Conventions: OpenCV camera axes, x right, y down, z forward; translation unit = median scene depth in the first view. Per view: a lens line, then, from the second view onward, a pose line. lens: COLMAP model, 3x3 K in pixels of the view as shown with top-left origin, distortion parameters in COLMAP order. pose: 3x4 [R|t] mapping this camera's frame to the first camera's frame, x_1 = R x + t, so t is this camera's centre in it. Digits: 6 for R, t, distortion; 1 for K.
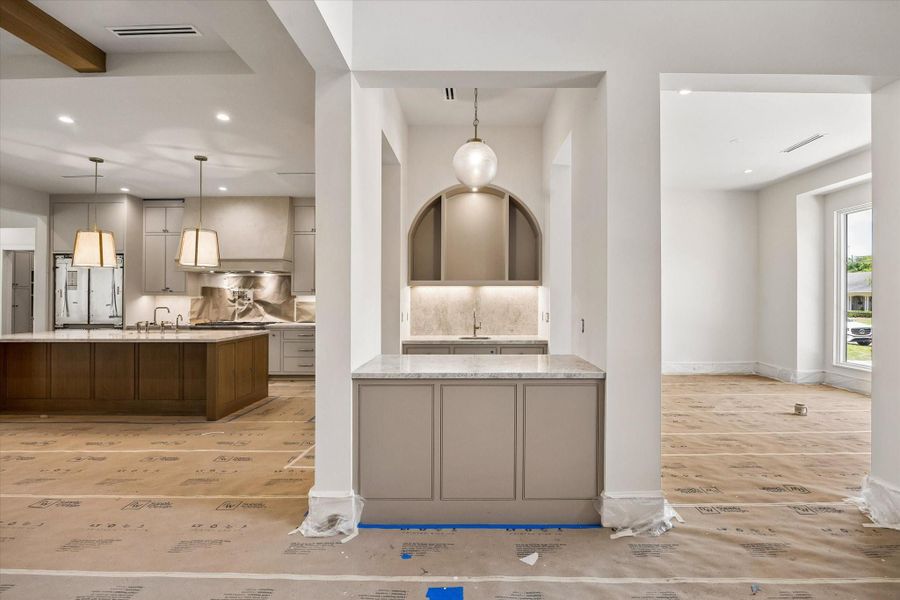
lens RADIAL K [[415.4, 0, 450.0], [0, 415.4, 300.0], [0, 0, 1]] dist [-0.003007, -0.000429]
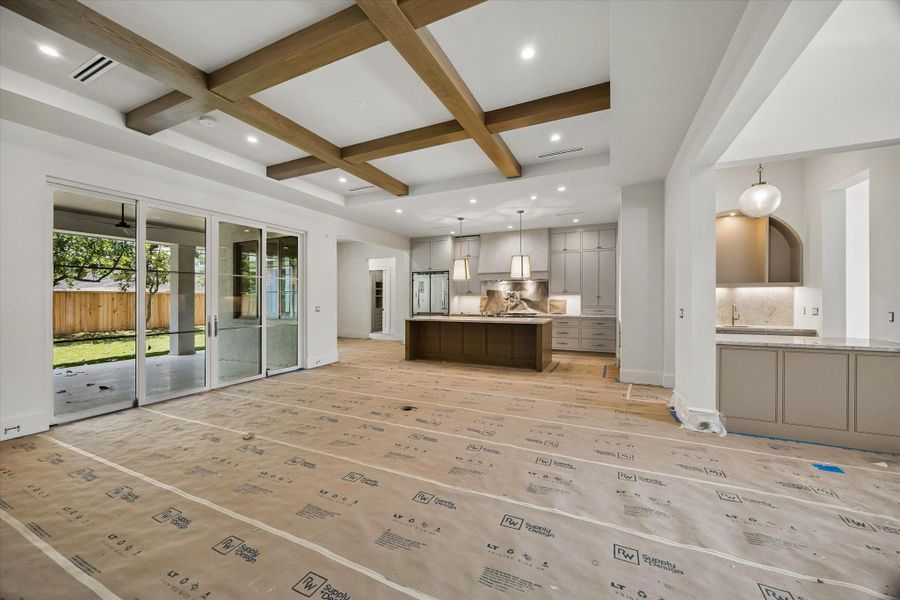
lens RADIAL K [[341.6, 0, 450.0], [0, 341.6, 300.0], [0, 0, 1]] dist [0.011283, 0.000070]
pose [[0.922423, -0.000852, -0.386181, -0.254880], [0.002689, 0.999988, 0.004215, -0.000584], [0.386172, -0.004926, 0.922413, -0.265368]]
